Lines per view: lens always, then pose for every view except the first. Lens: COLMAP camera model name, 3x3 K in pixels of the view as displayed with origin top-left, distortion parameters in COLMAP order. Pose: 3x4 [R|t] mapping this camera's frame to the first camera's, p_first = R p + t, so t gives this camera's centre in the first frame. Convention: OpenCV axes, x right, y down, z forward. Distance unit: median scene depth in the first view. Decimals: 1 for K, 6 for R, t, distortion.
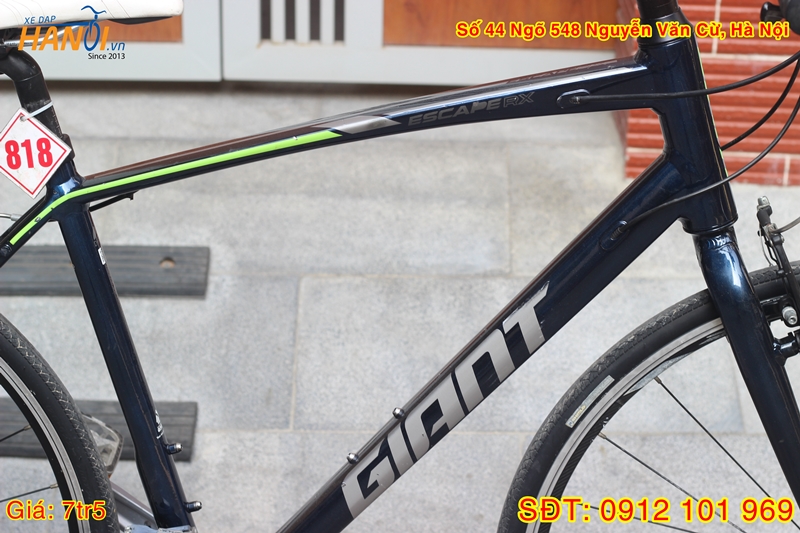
lens RADIAL K [[1974.7, 0, 400.5], [0, 1974.7, 267.6], [0, 0, 1]] dist [-0.116102, 0.000000]
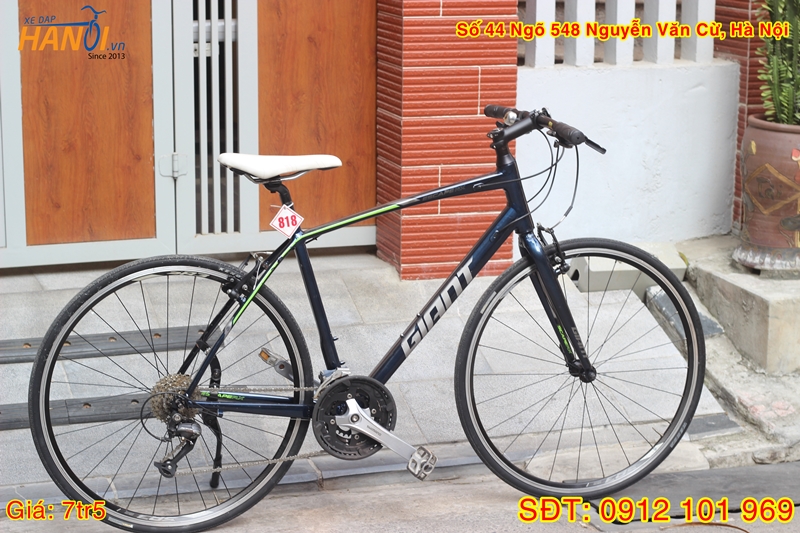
lens RADIAL K [[1974.7, 0, 400.0], [0, 1974.7, 266.1], [0, 0, 1]] dist [-0.116102, 0.000000]
pose [[0.945620, -0.078700, 0.315609, -0.612759], [0.134402, 0.978122, -0.158790, 0.306152], [-0.296207, 0.192574, 0.935509, -1.055433]]
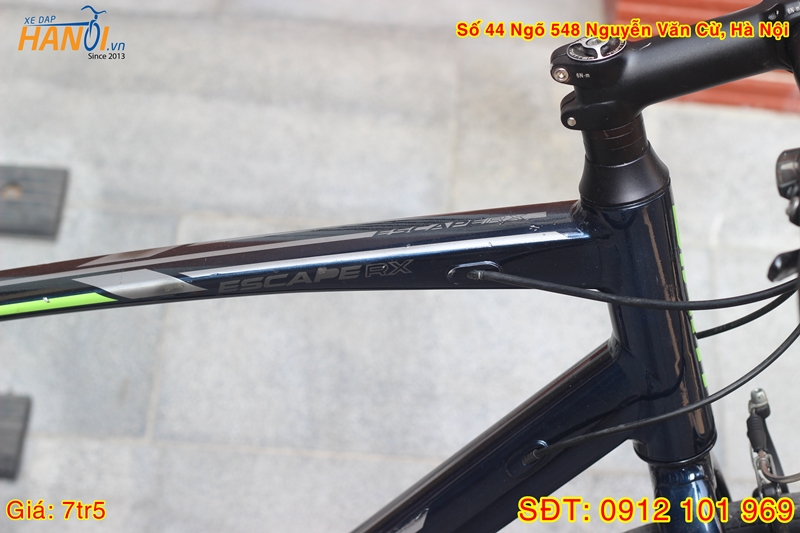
lens RADIAL K [[1974.7, 0, 399.7], [0, 1974.7, 265.5], [0, 0, 1]] dist [-0.116102, 0.000000]
pose [[0.998505, 0.054510, -0.004151, 0.044688], [-0.052775, 0.980951, 0.186949, -0.139600], [0.014263, -0.186450, 0.982361, 0.249444]]
